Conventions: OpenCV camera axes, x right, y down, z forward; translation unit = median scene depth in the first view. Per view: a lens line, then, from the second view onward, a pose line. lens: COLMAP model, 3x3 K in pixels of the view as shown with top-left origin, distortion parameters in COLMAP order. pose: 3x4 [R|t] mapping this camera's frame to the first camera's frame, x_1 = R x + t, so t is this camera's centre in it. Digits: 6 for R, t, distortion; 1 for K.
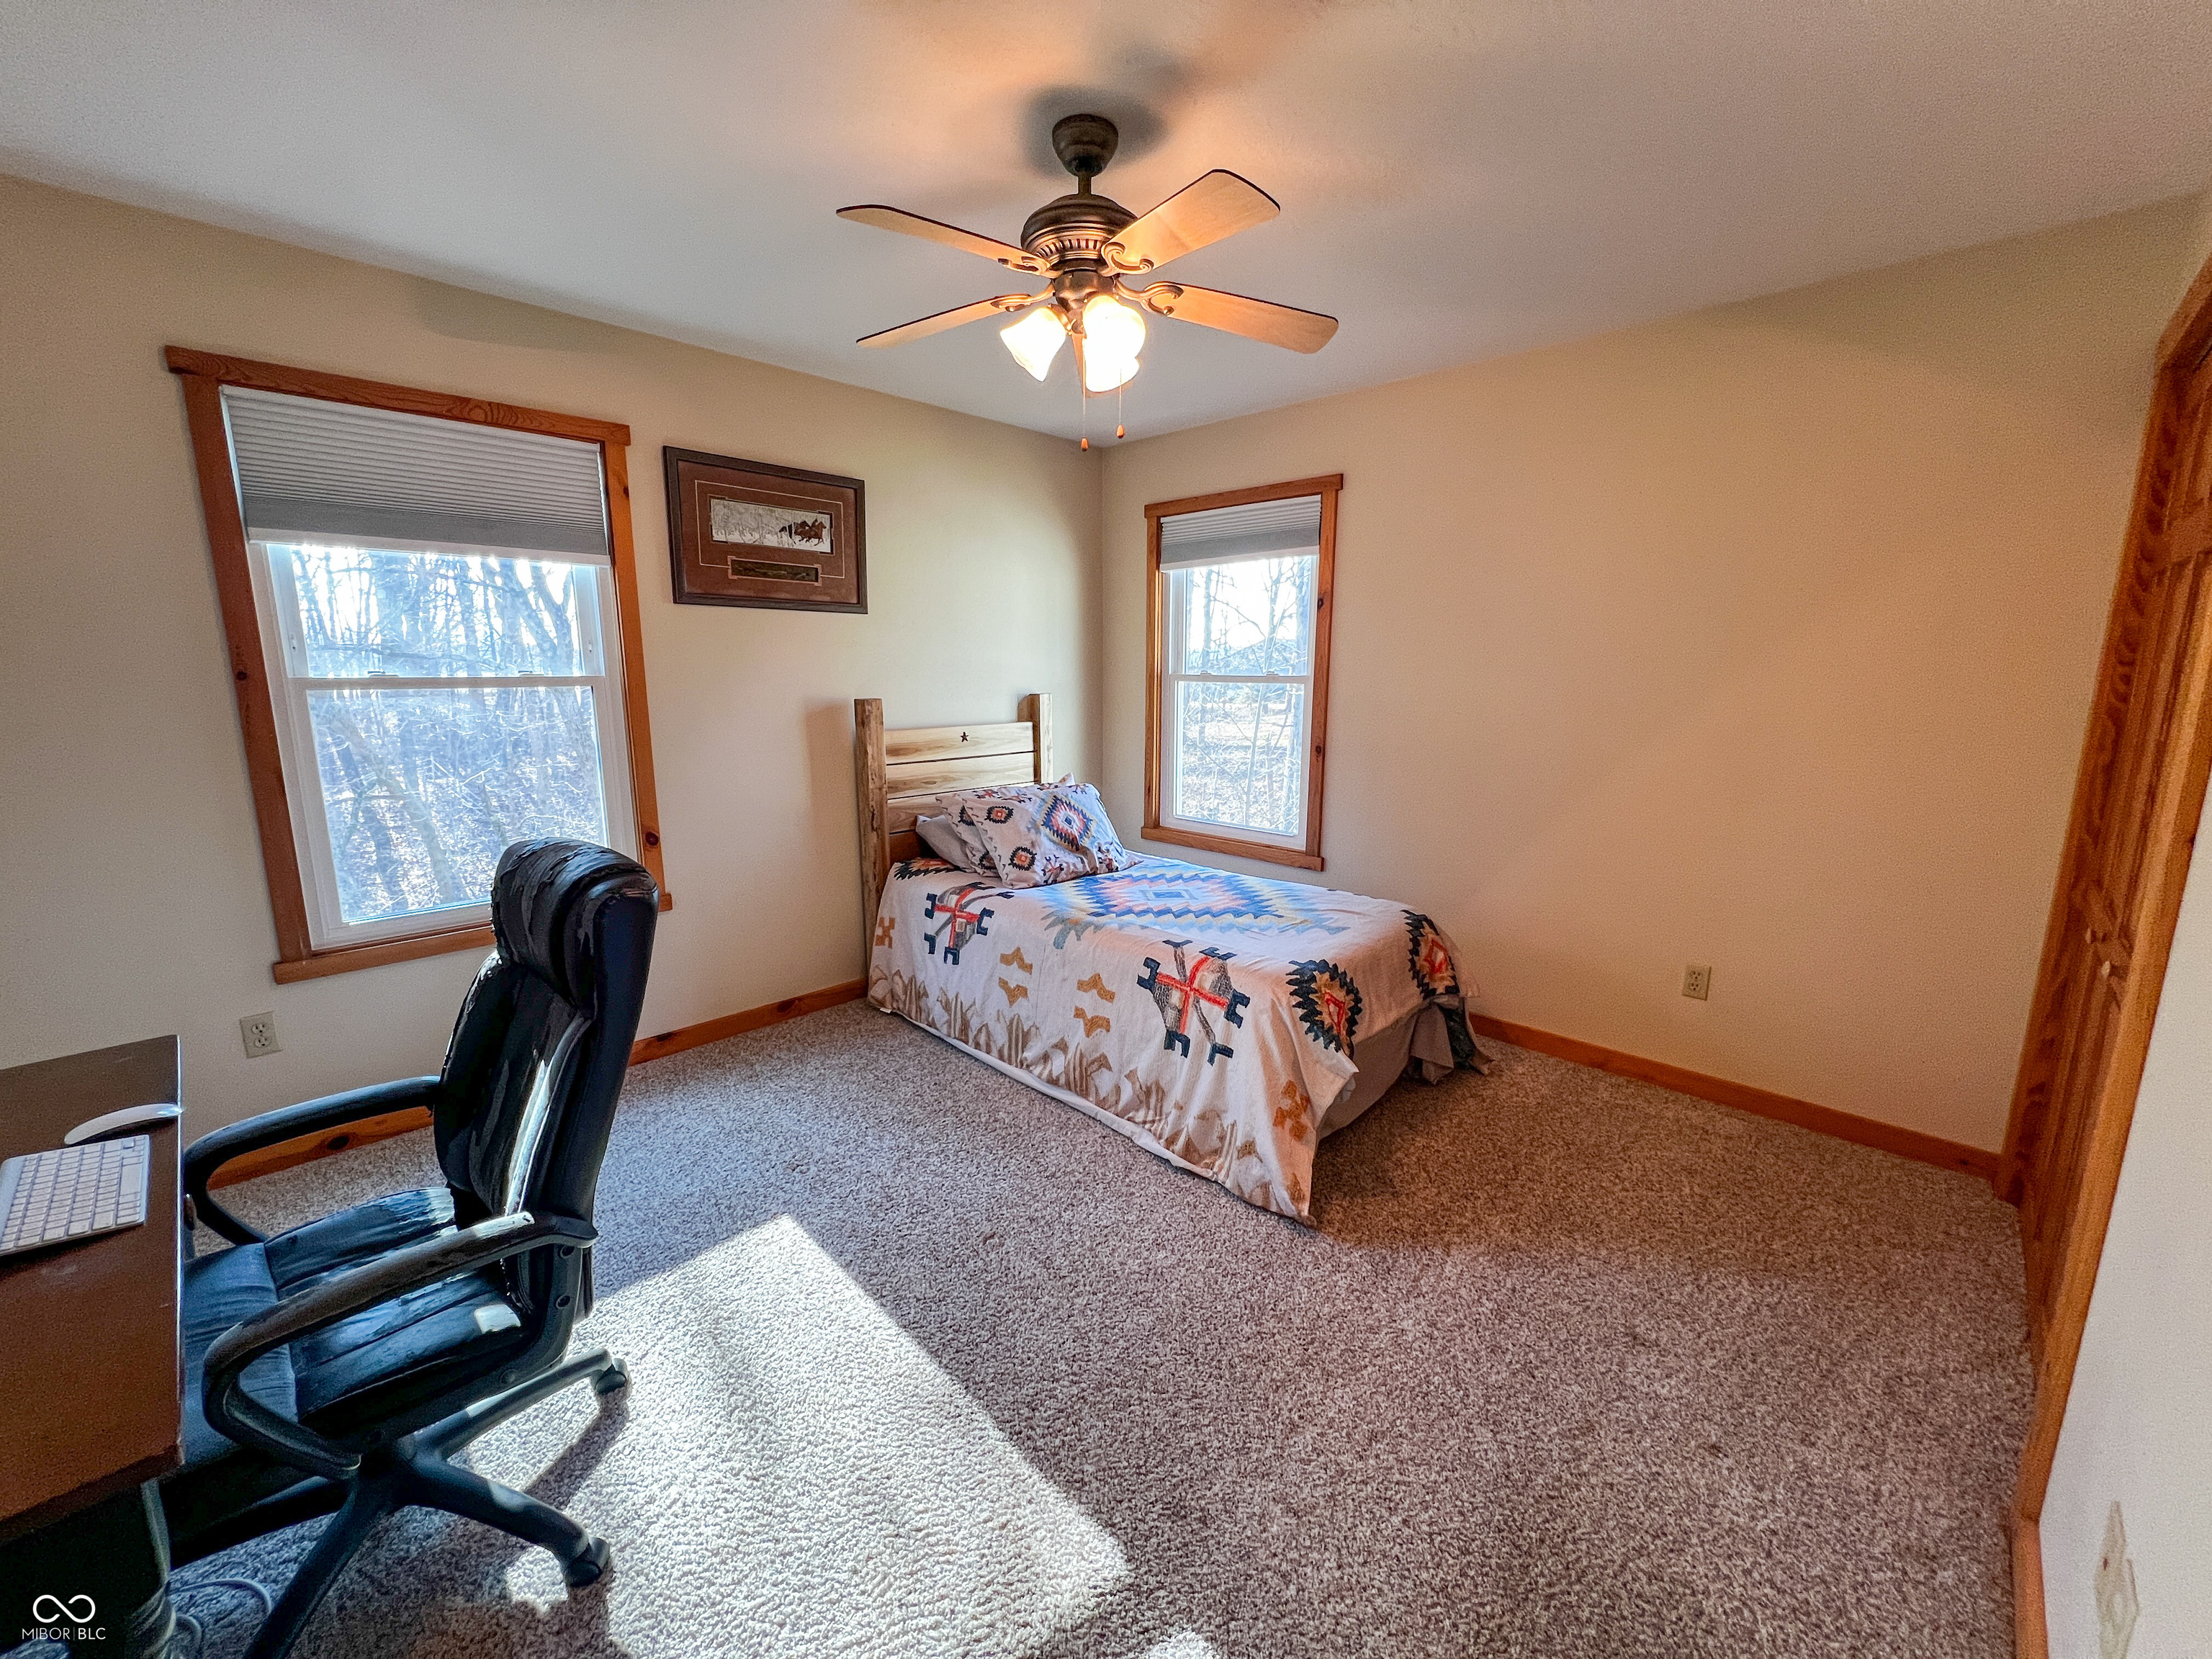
lens RADIAL K [[884.6, 0, 1103.5], [0, 884.6, 822.0], [0, 0, 1]] dist [0.000120, 0.000213]
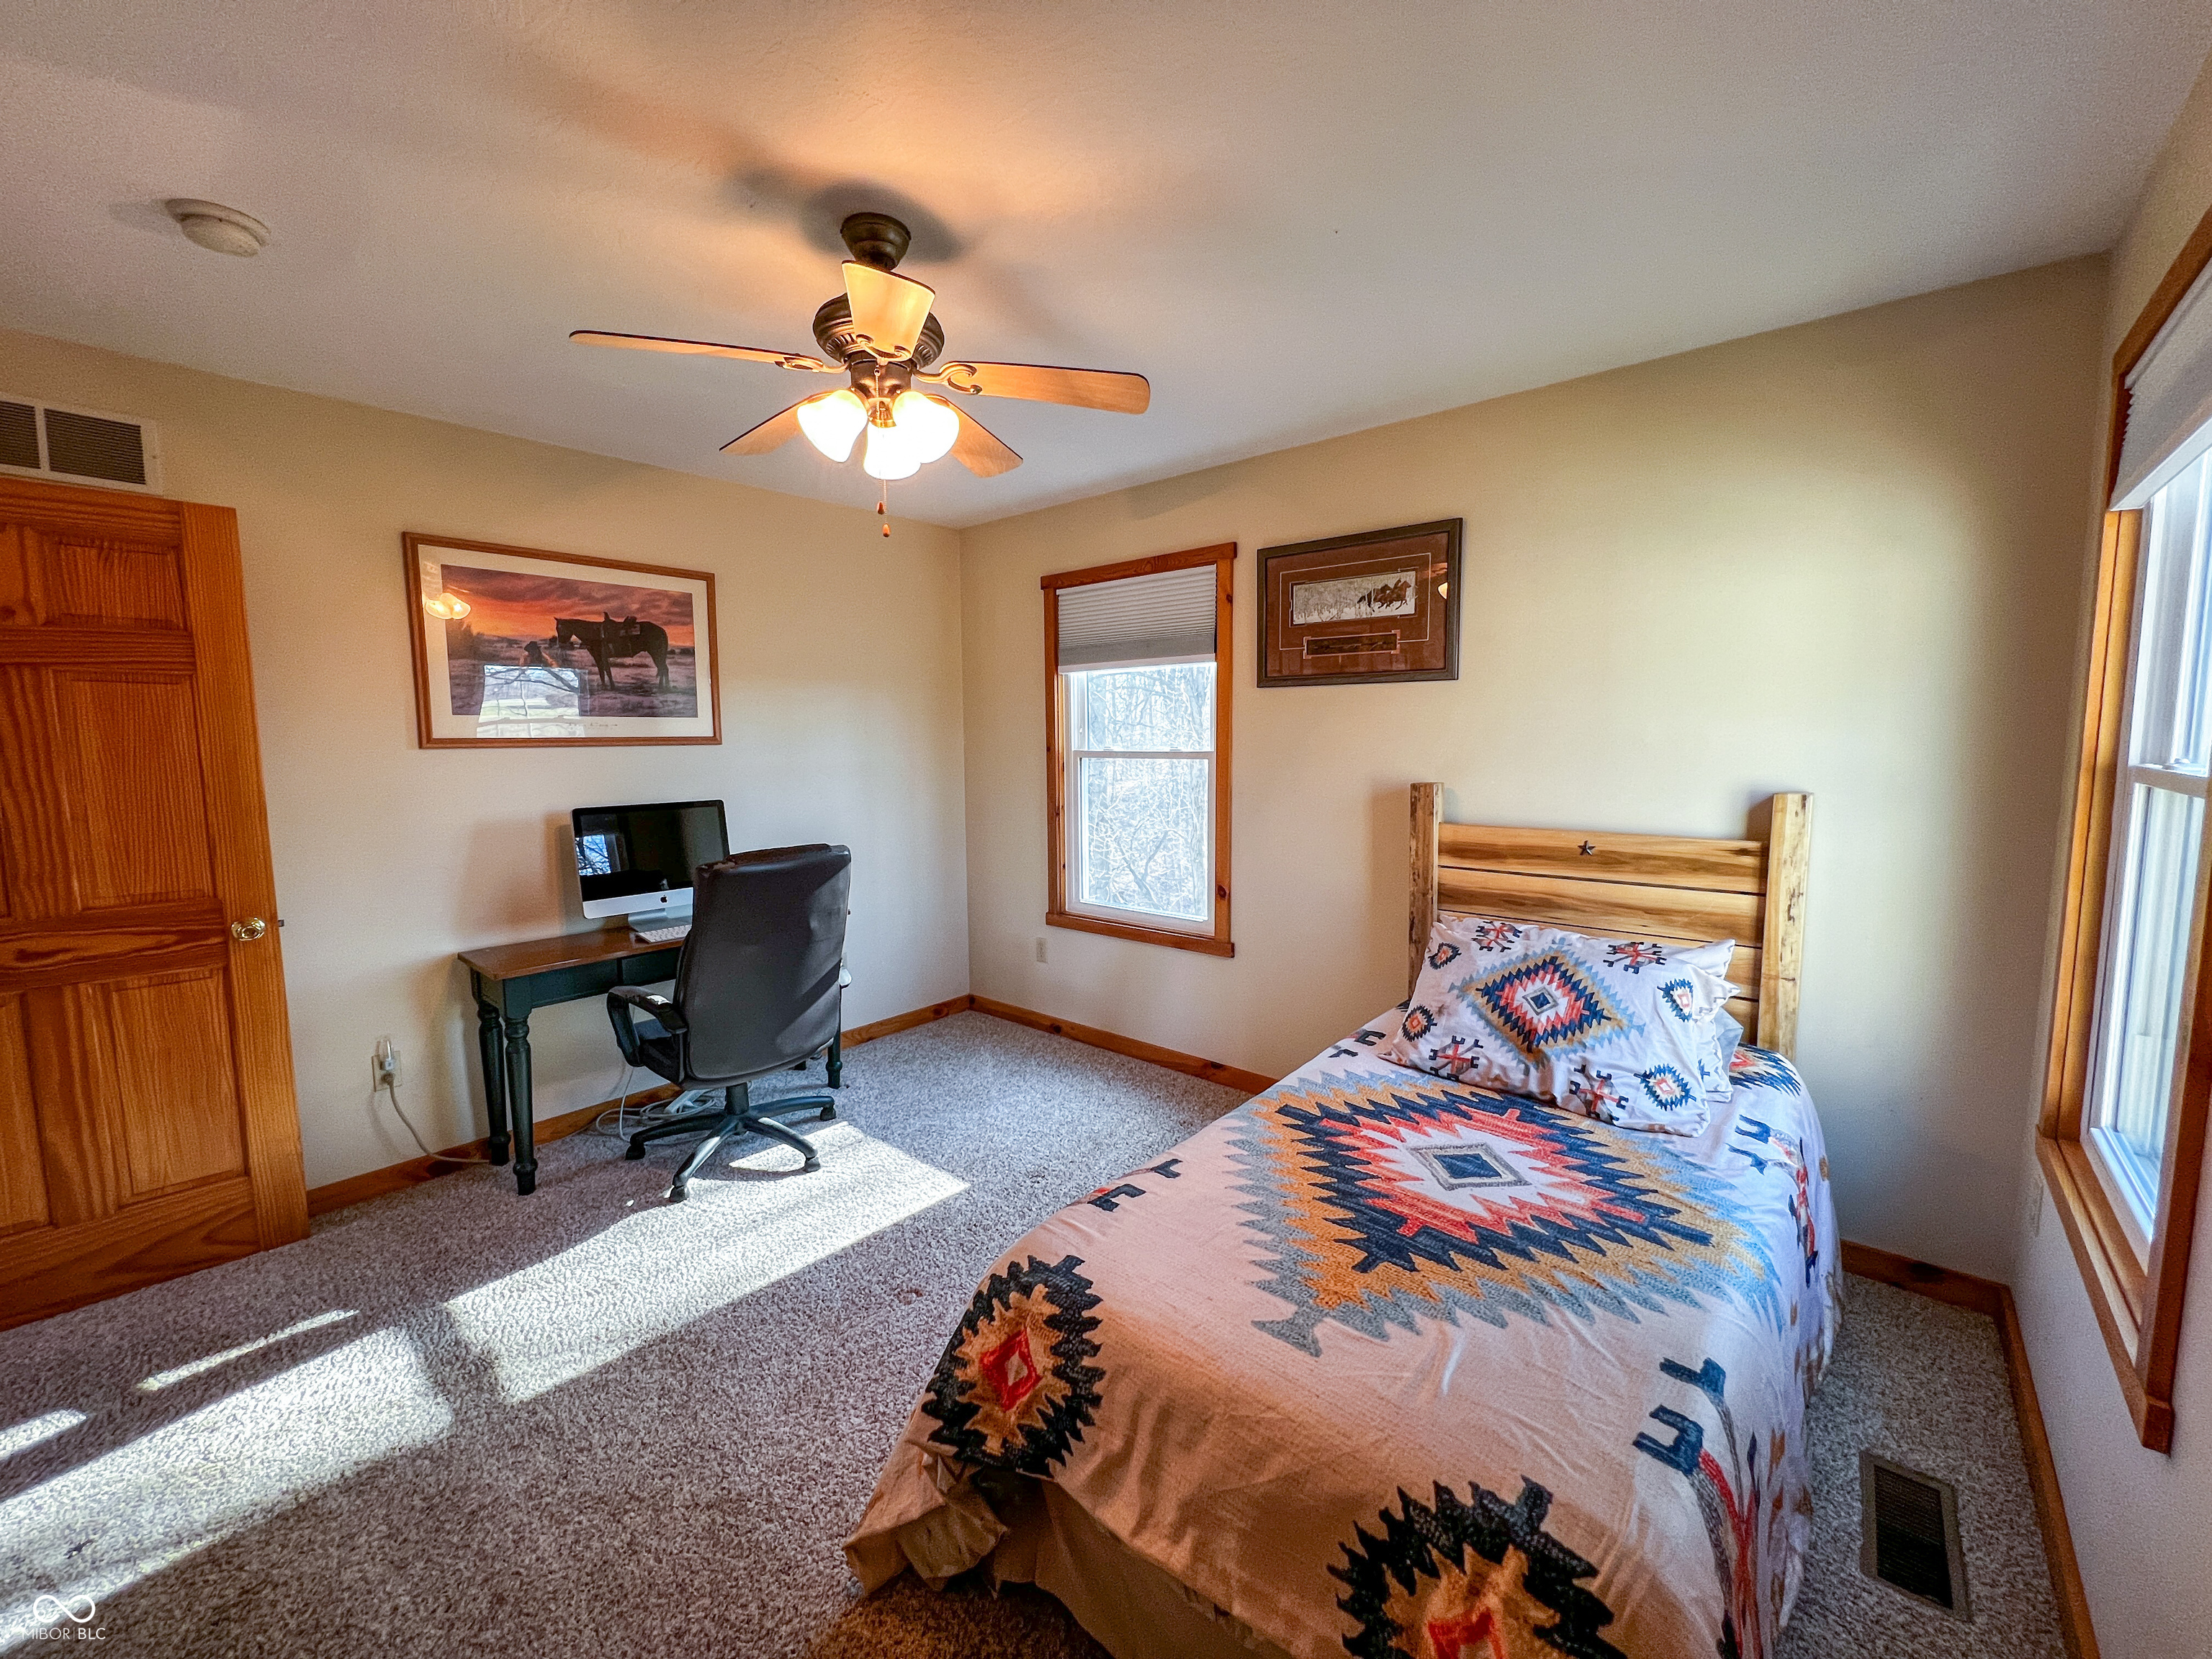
lens RADIAL K [[884.6, 0, 1104.9], [0, 884.6, 828.2], [0, 0, 1]] dist [0.000120, 0.000213]
pose [[0.059010, 0.104817, -0.992739, 0.604850], [-0.164213, 0.981944, 0.093916, -0.142681], [0.984658, 0.157479, 0.075157, 0.734196]]
